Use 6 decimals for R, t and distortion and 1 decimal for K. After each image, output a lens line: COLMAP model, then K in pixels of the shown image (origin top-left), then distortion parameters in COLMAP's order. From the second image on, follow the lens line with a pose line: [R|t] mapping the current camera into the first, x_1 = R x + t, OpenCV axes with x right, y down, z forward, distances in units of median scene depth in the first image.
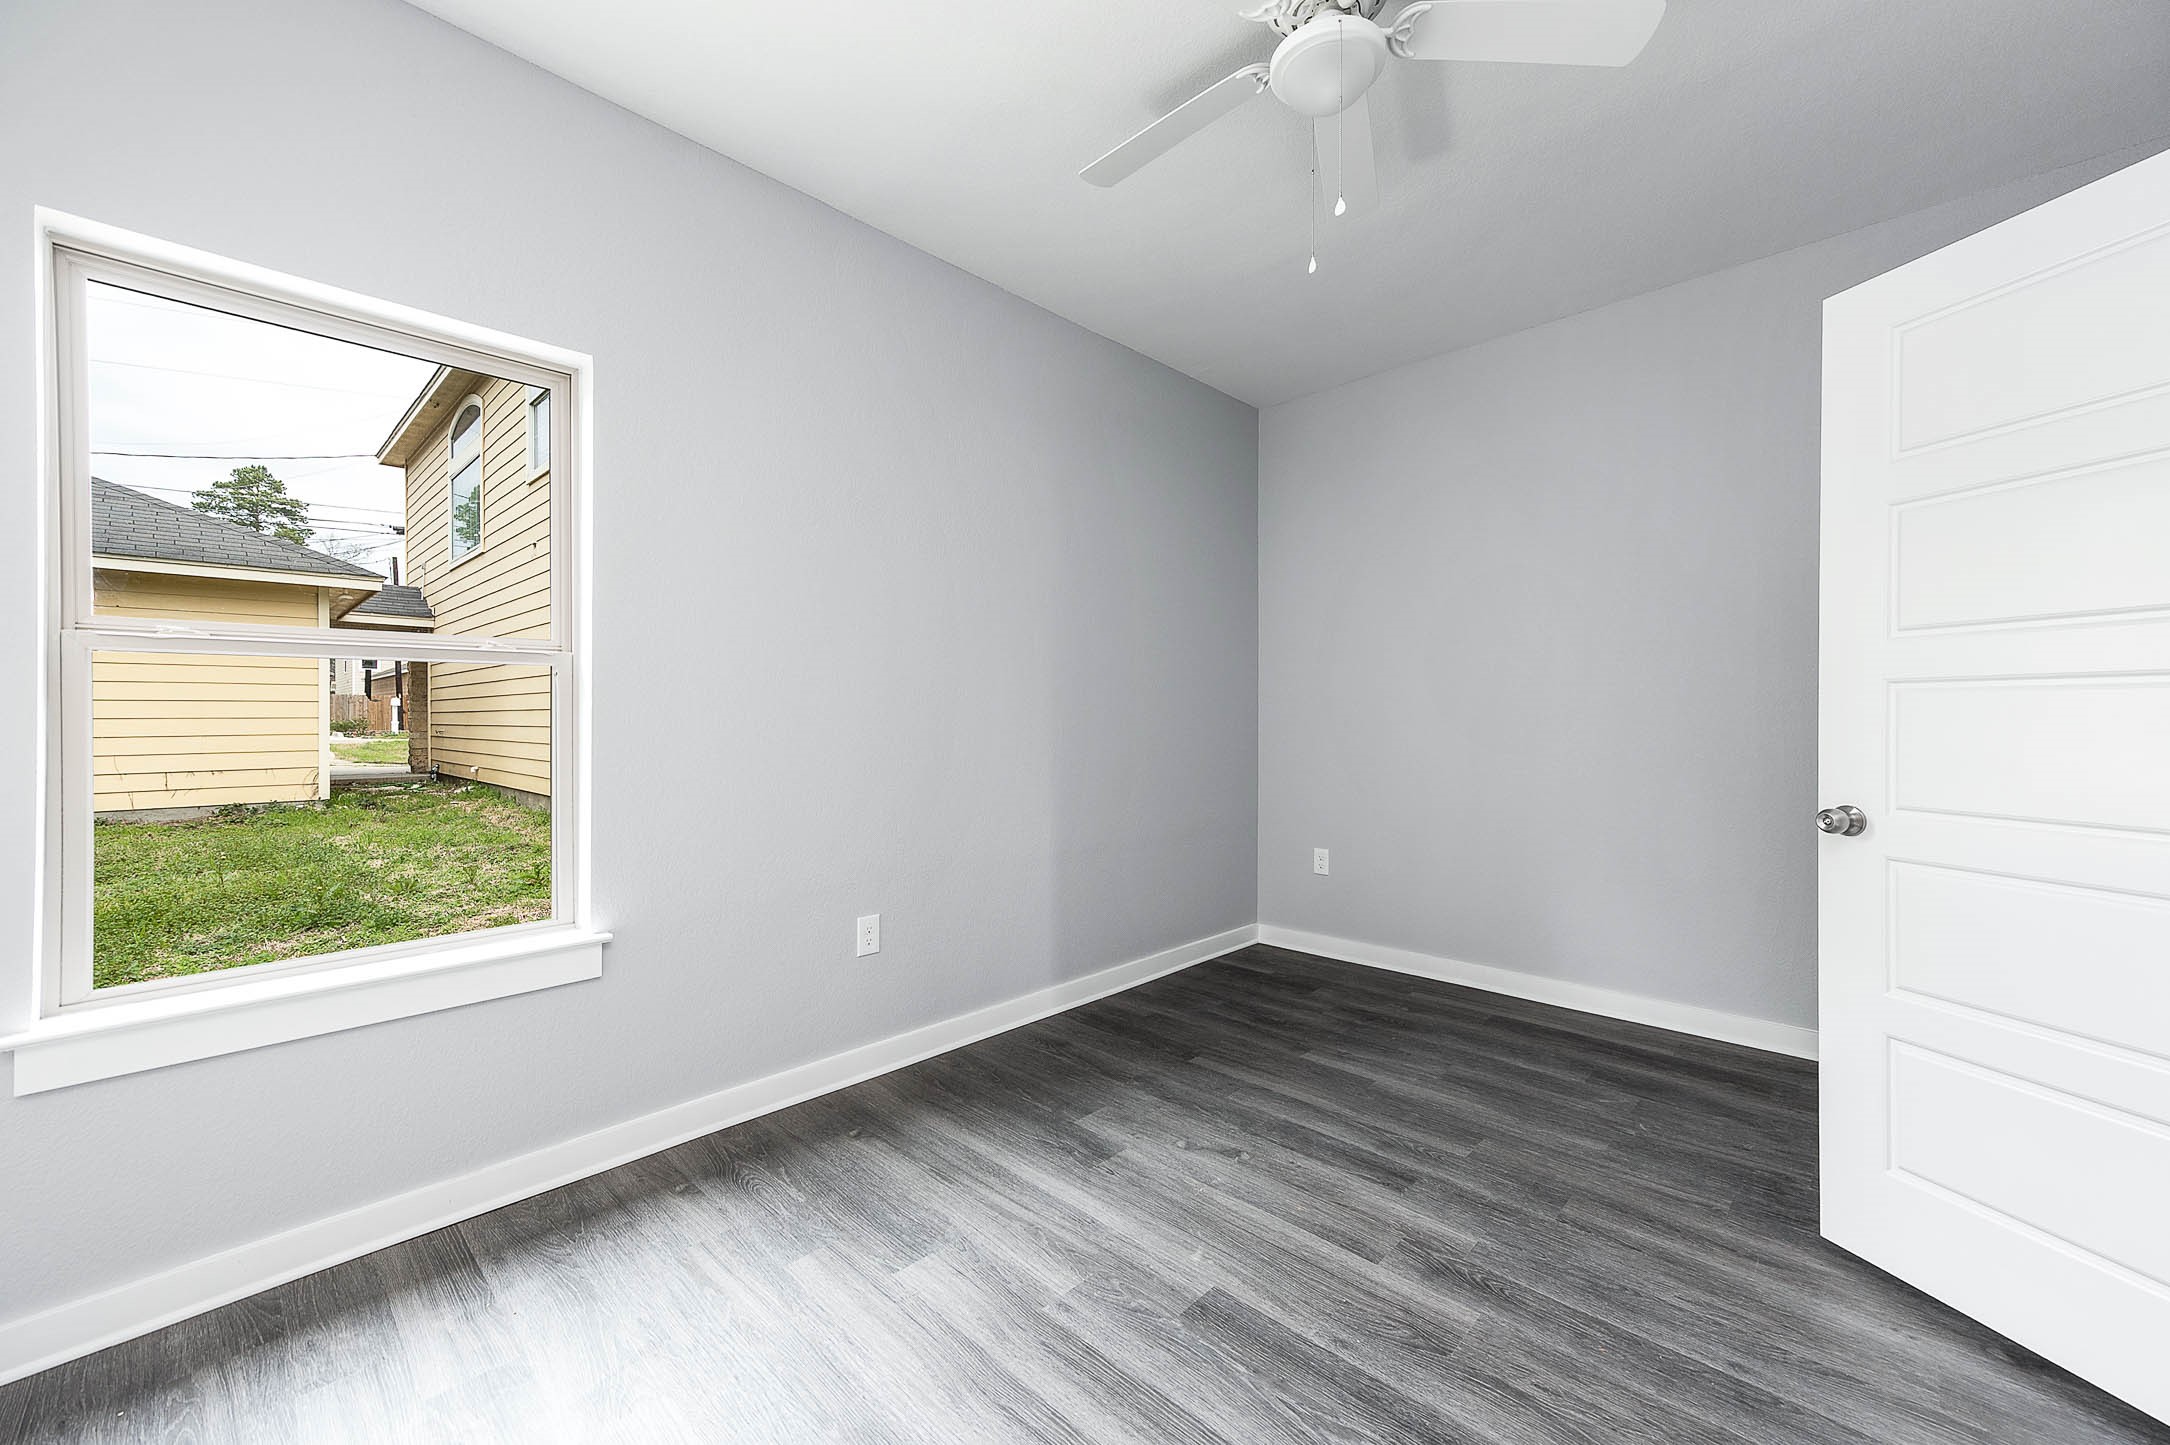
lens RADIAL K [[864.8, 0, 1085.0], [0, 864.8, 722.5], [0, 0, 1]] dist [0.012823, -0.000021]
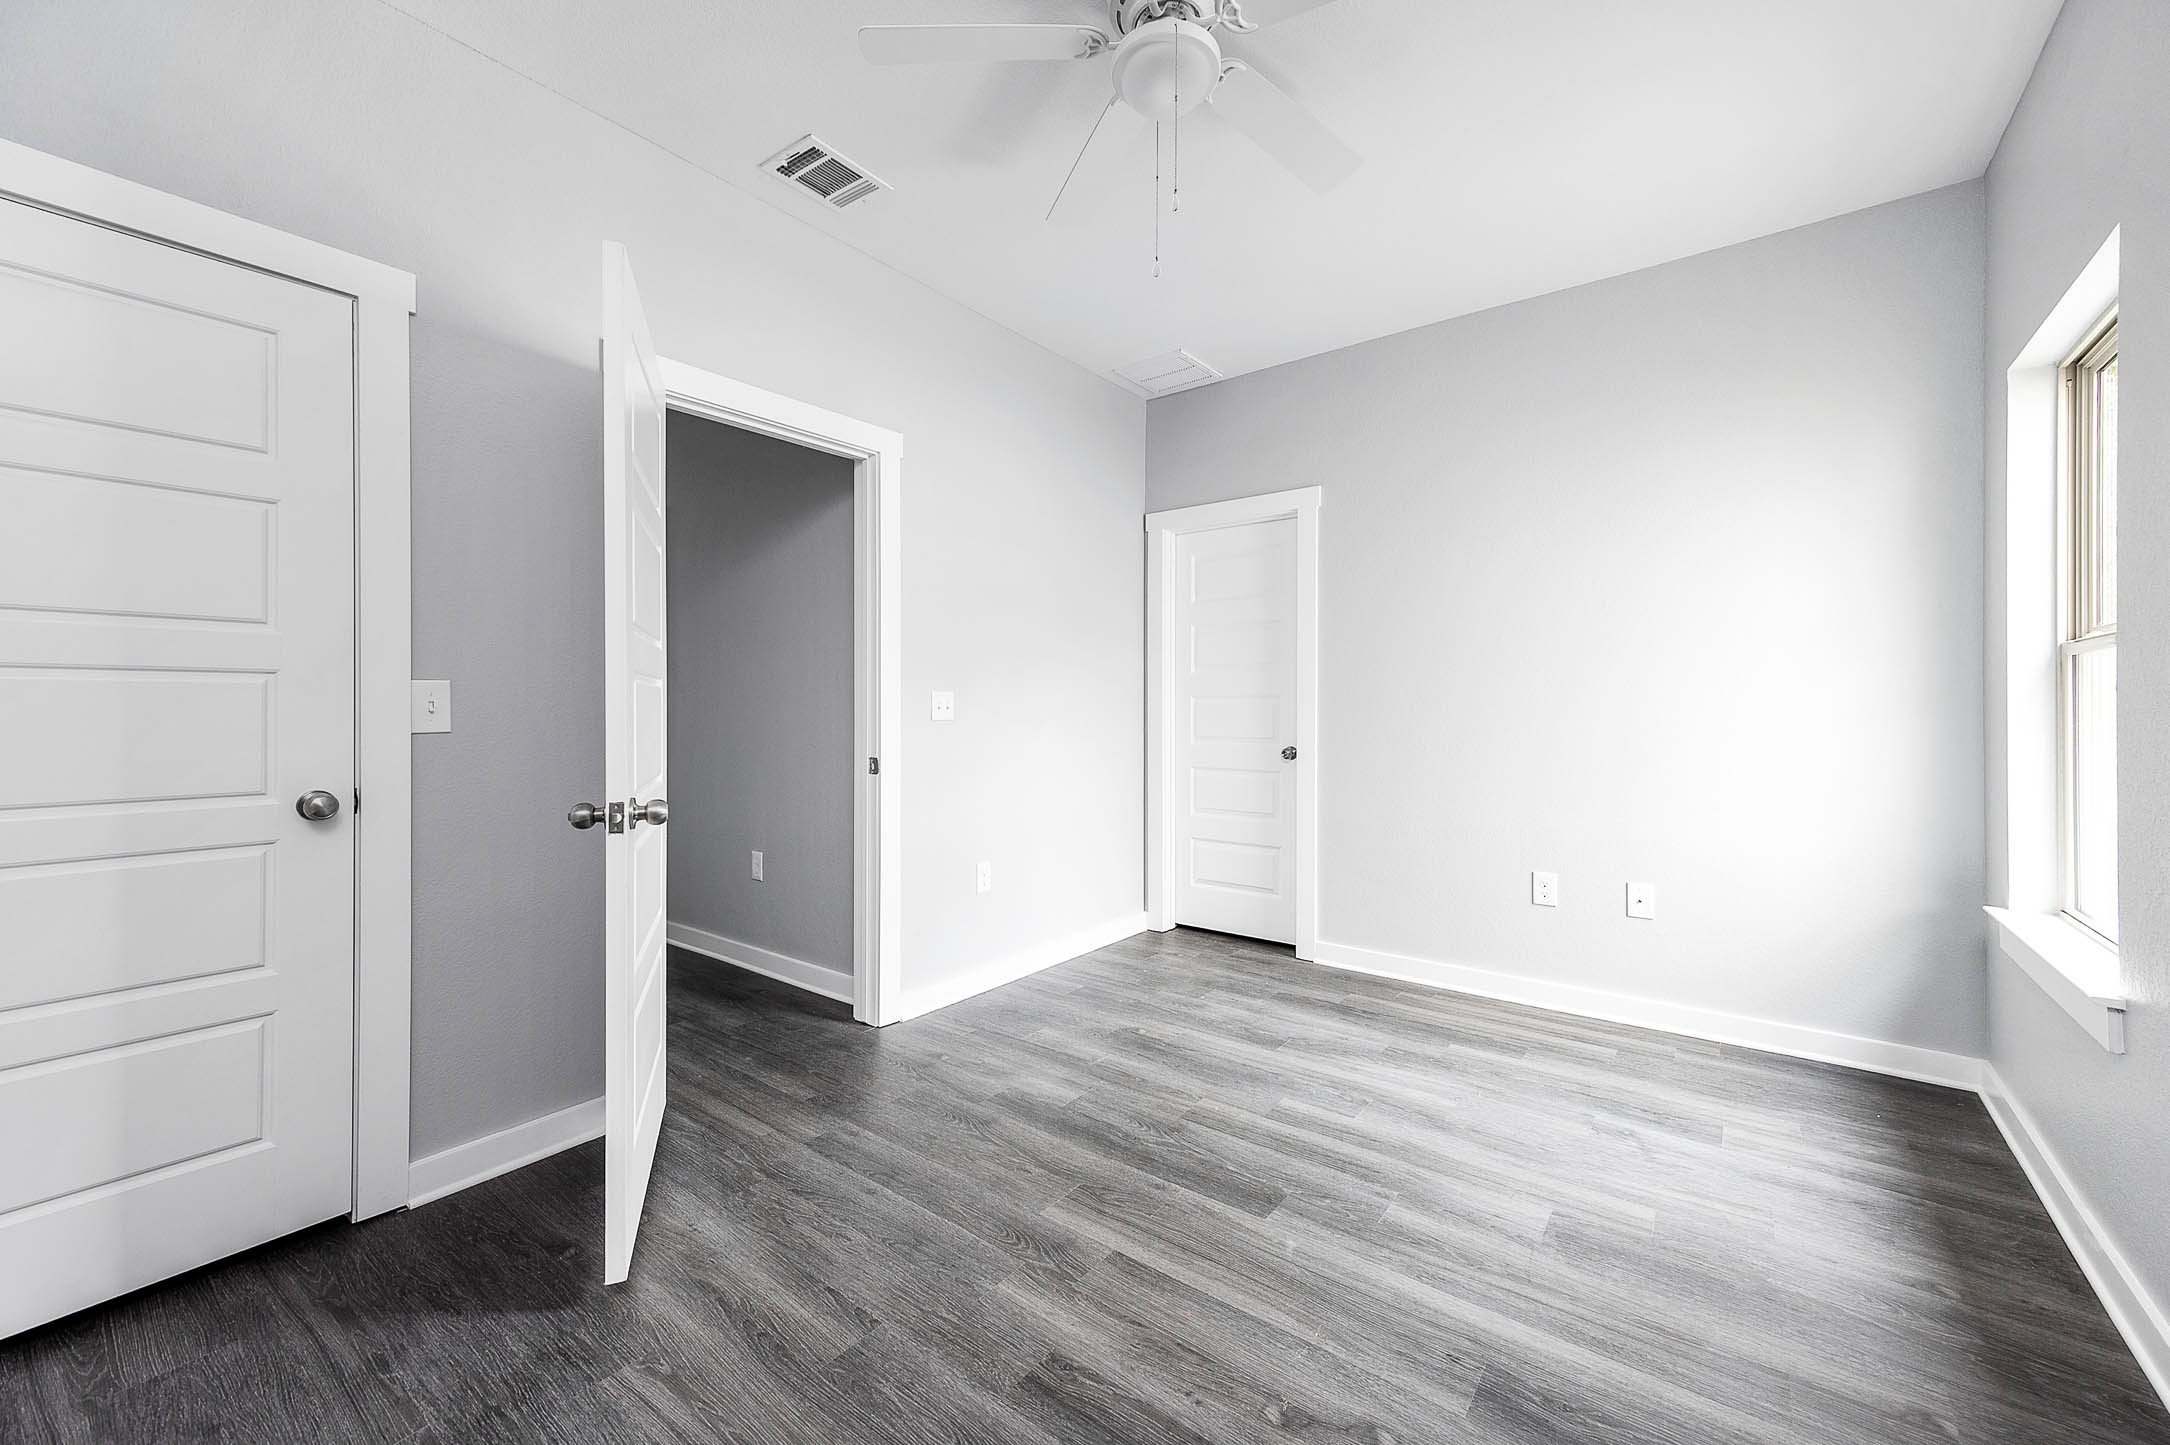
lens RADIAL K [[864.8, 0, 1085.0], [0, 864.8, 722.5], [0, 0, 1]] dist [0.012823, -0.000021]
pose [[-0.993596, 0.002837, -0.112958, 0.473292], [0.000019, 0.999689, 0.024941, -0.010756], [0.112993, 0.024779, -0.993287, 1.946529]]
